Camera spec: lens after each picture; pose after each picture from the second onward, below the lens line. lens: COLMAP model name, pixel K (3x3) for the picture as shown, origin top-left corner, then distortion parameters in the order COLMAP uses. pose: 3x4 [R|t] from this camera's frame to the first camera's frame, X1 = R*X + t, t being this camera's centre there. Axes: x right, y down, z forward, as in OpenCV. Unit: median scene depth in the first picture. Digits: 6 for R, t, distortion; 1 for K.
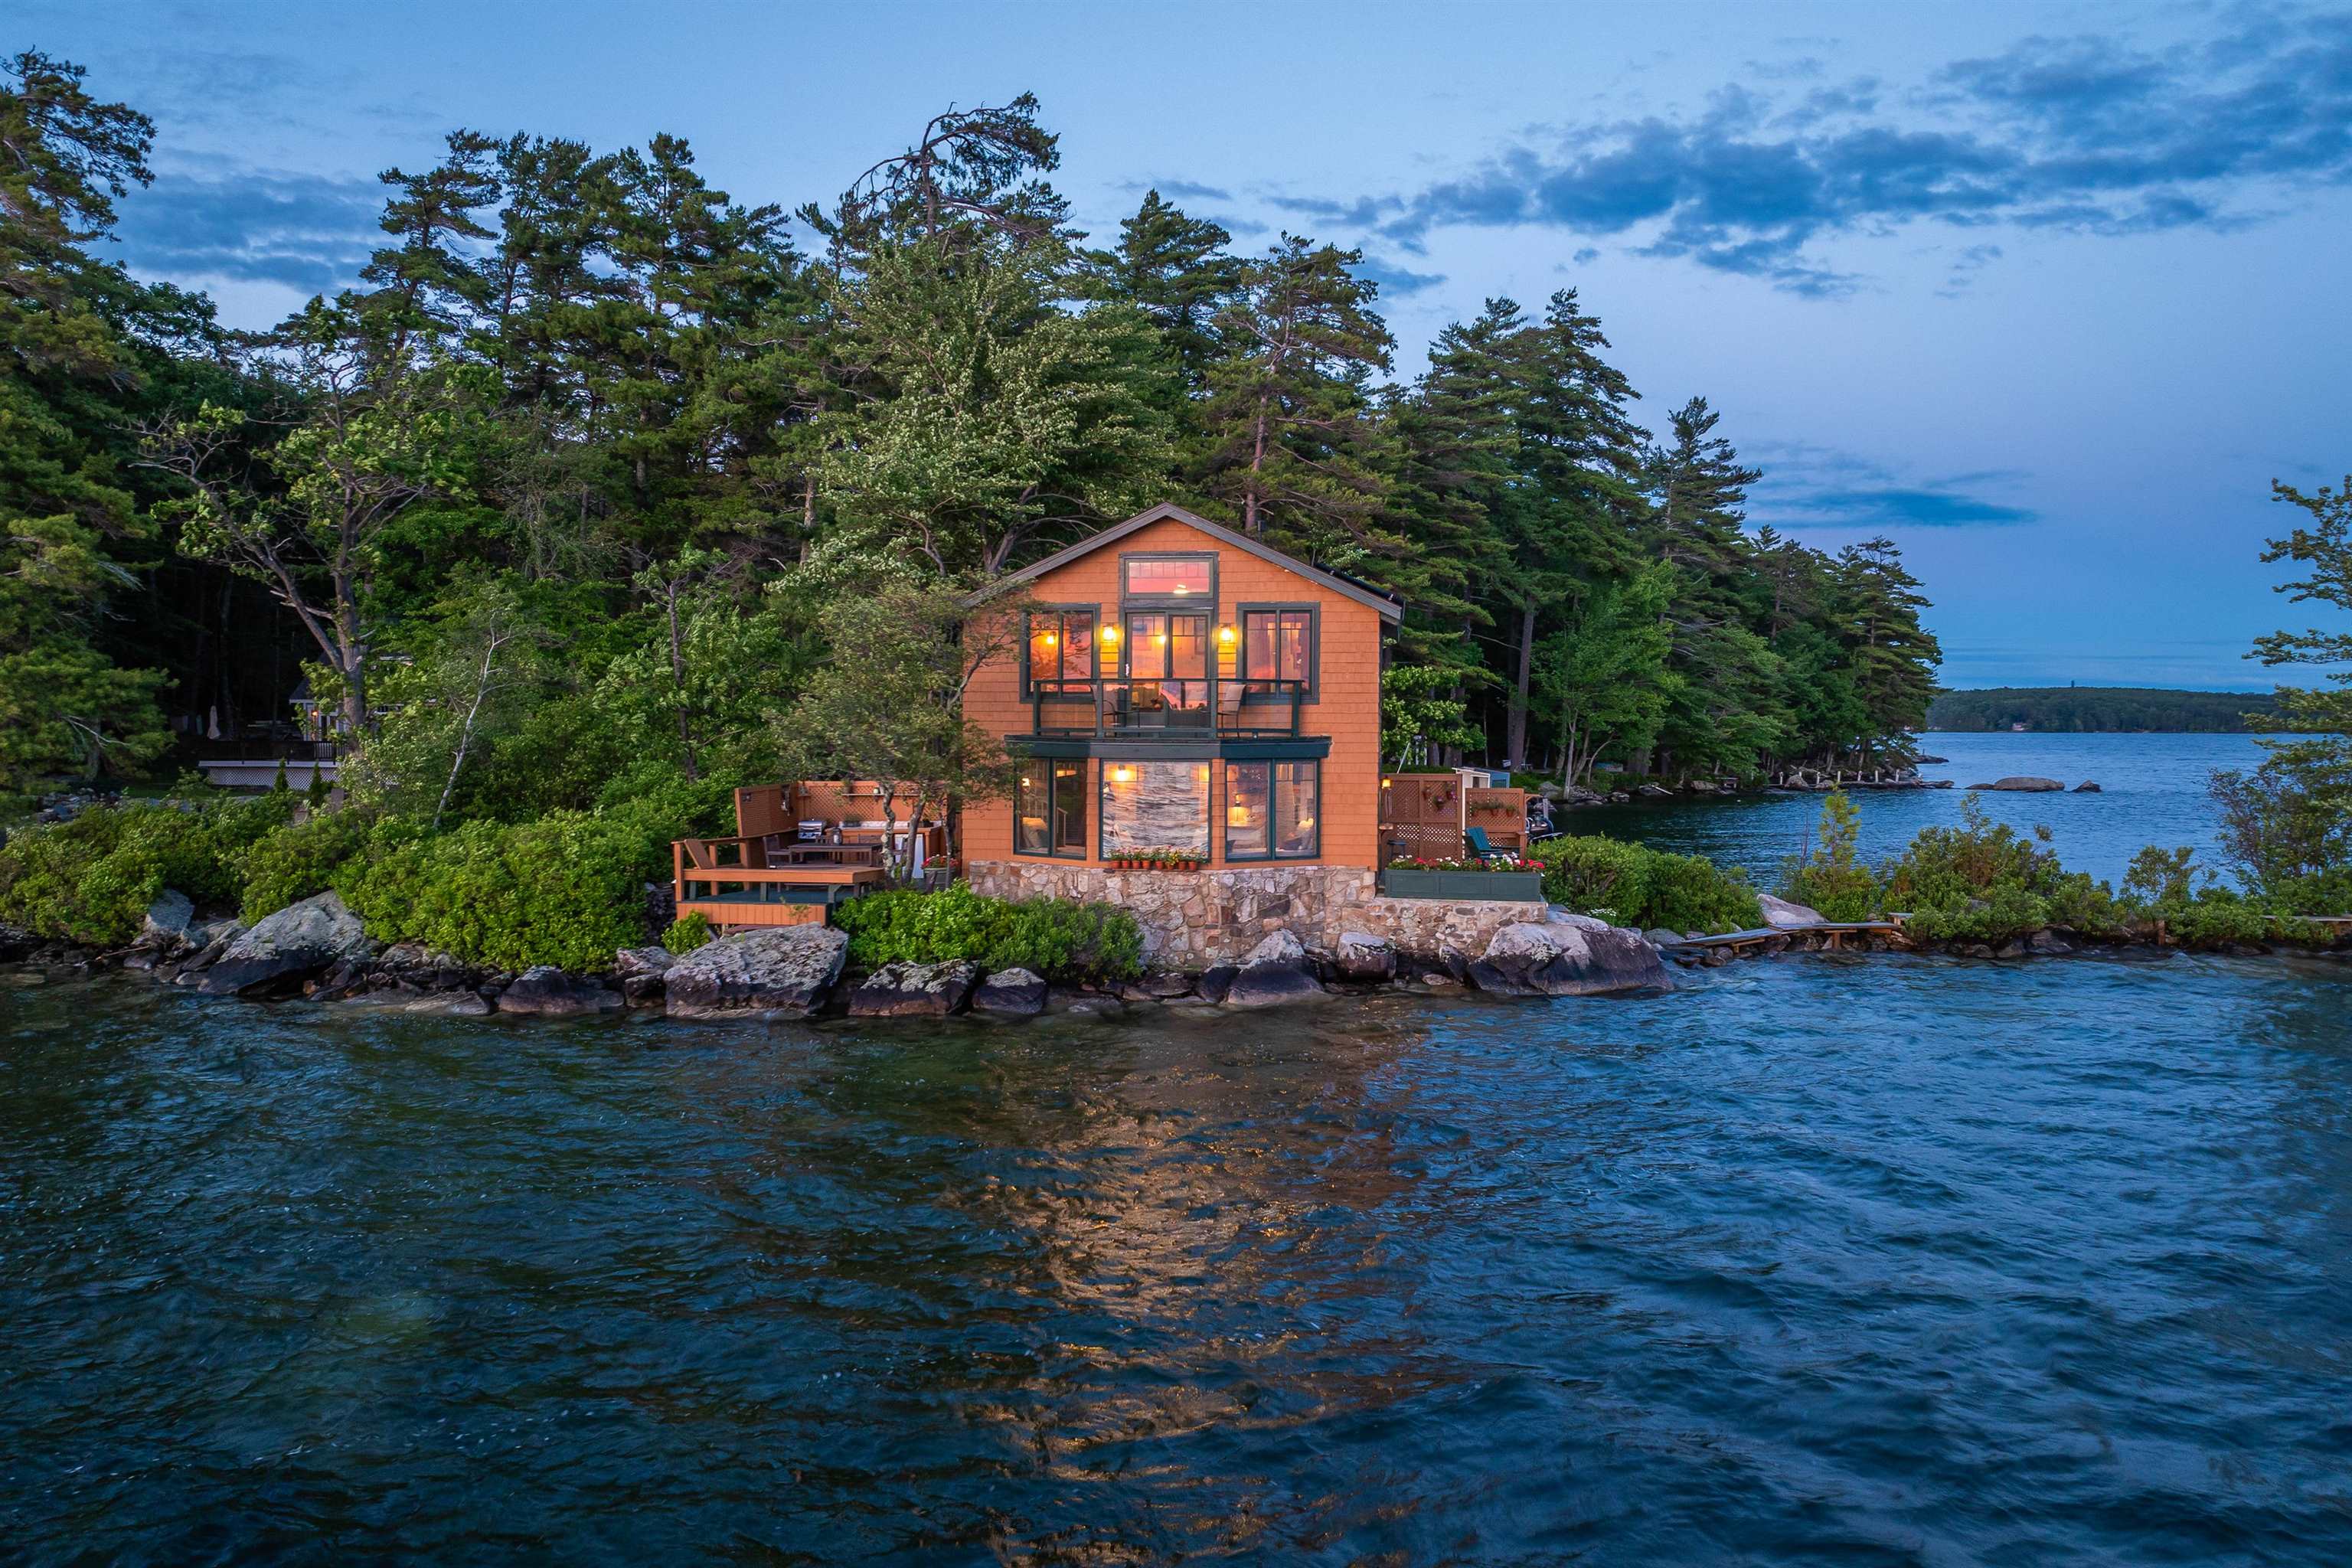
lens RADIAL K [[1669.6, 0, 1187.6], [0, 1669.6, 761.1], [0, 0, 1]] dist [-0.040376, 0.003809]
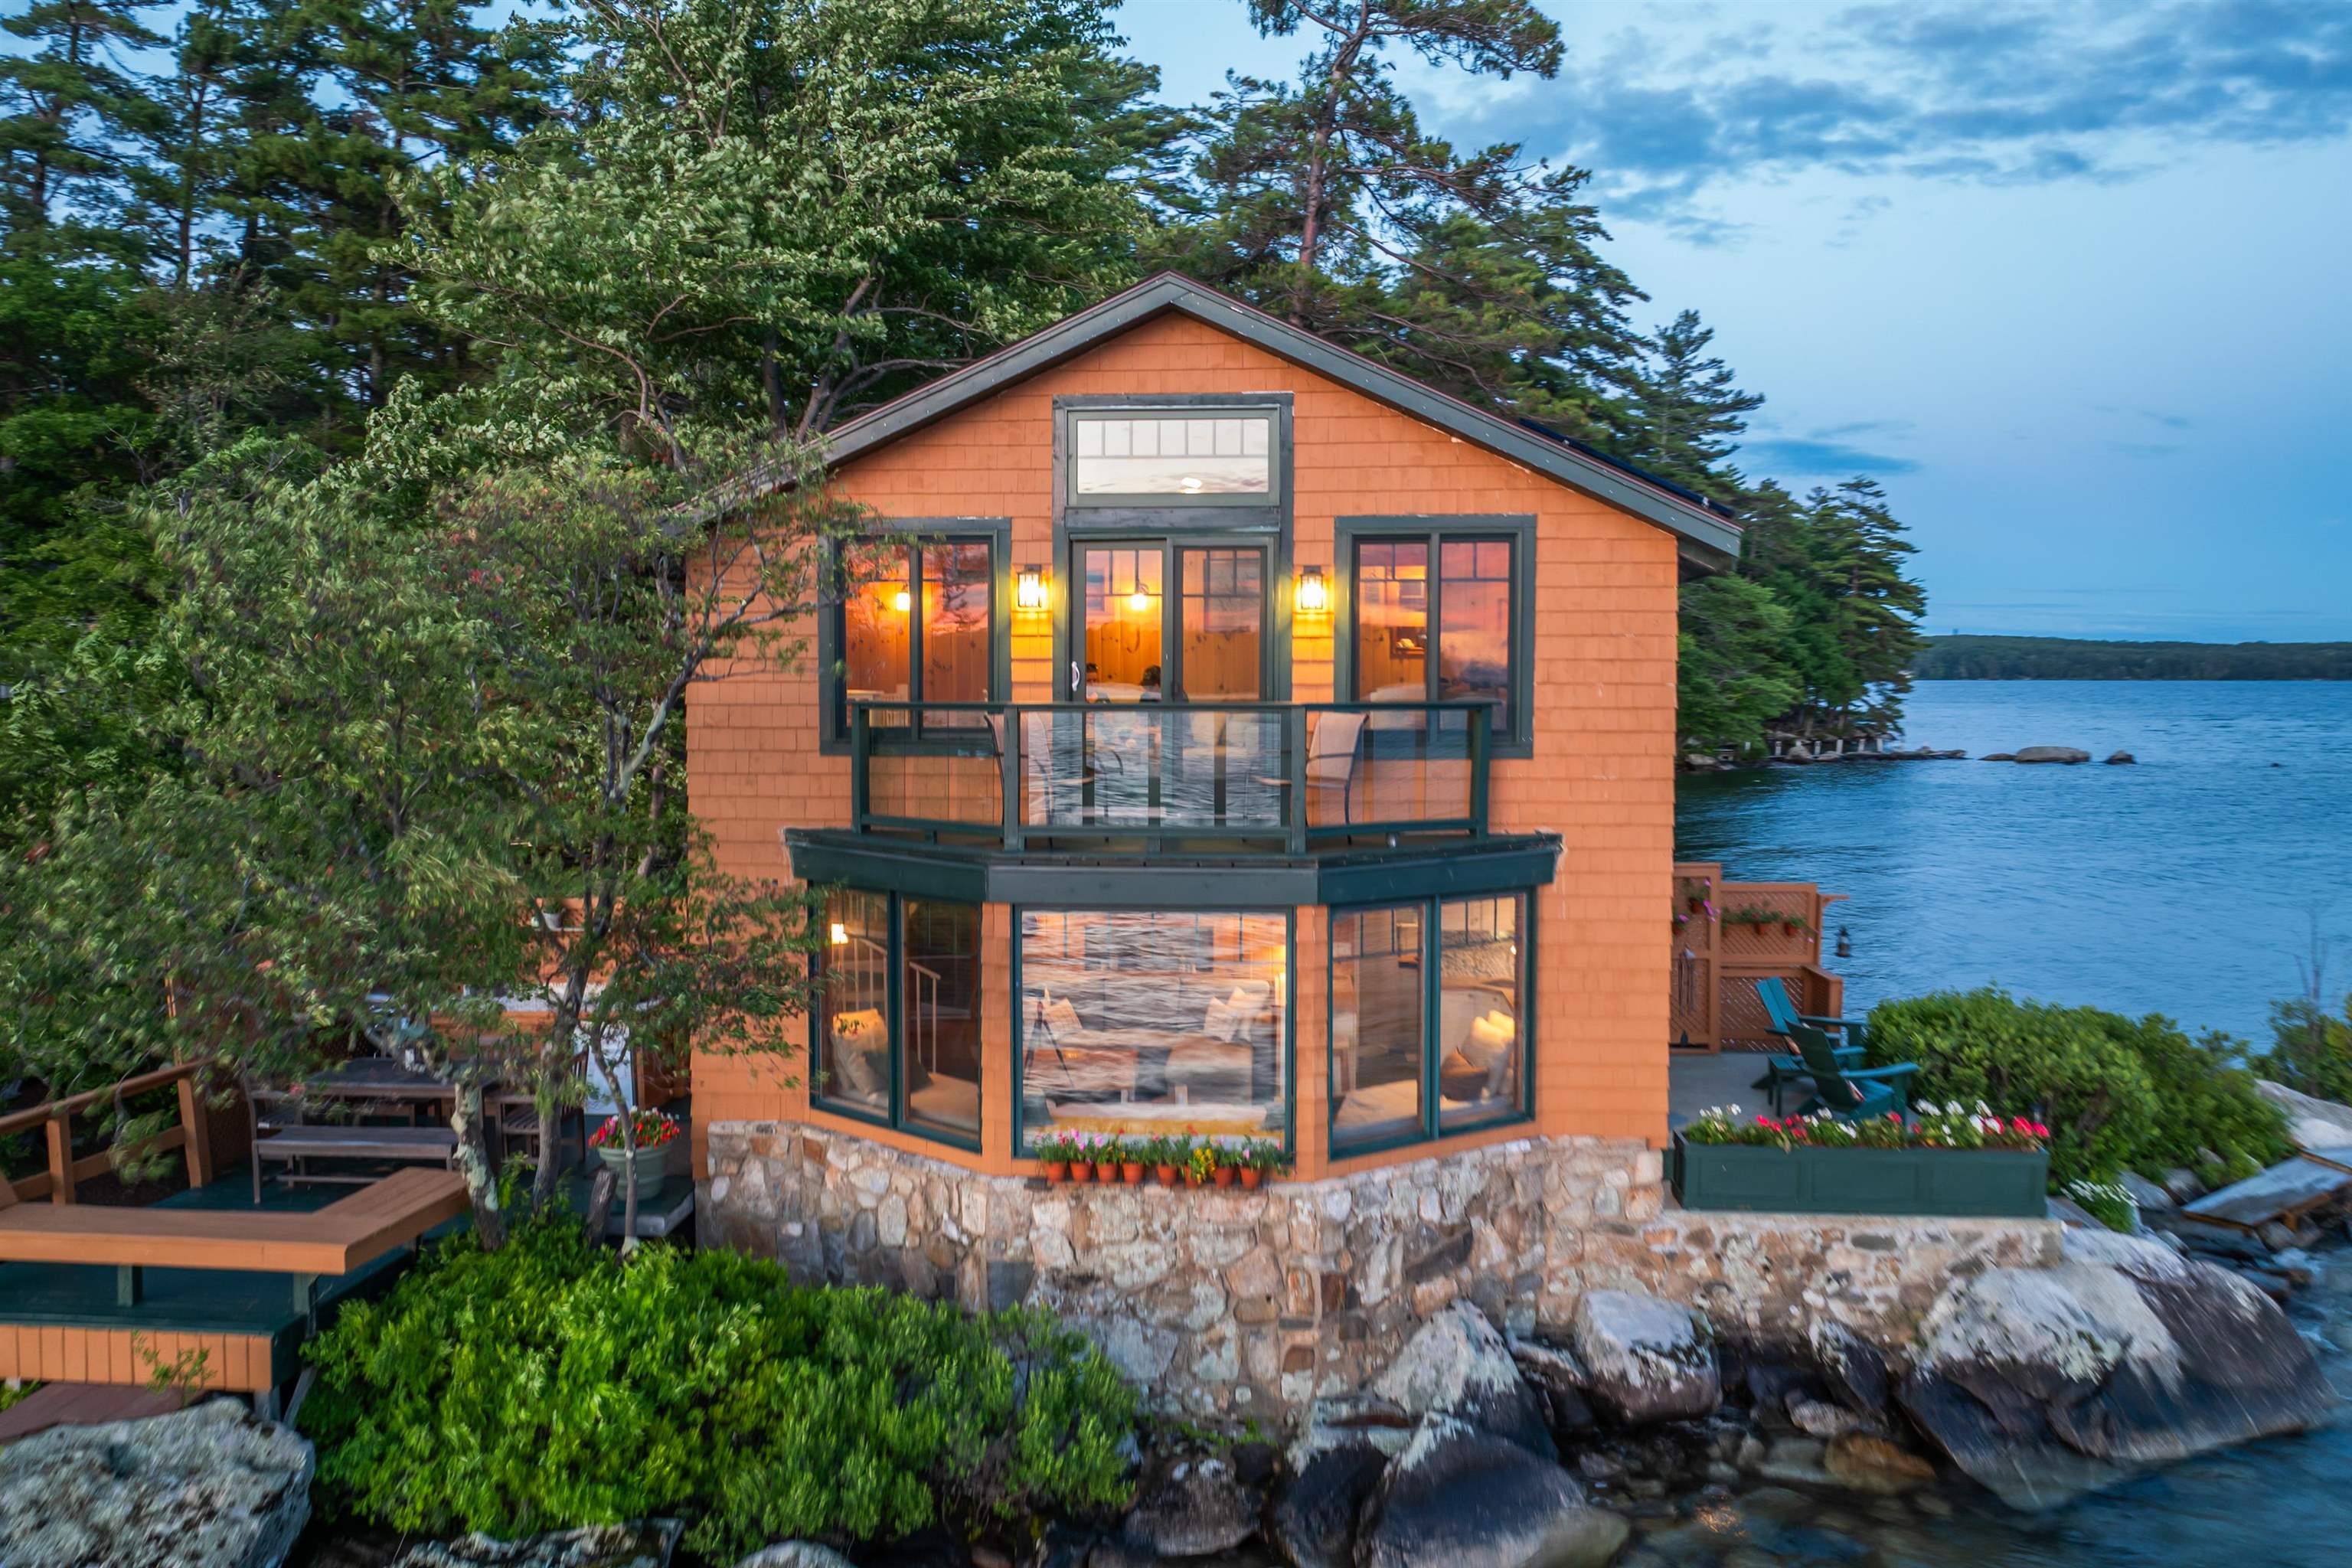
lens RADIAL K [[1669.6, 0, 1180.2], [0, 1669.6, 774.4], [0, 0, 1]] dist [-0.040376, 0.003809]
pose [[0.998334, -0.006980, 0.057273, -0.031003], [0.004772, 0.999243, 0.038609, -0.042201], [-0.057500, -0.038271, 0.997612, 0.527081]]
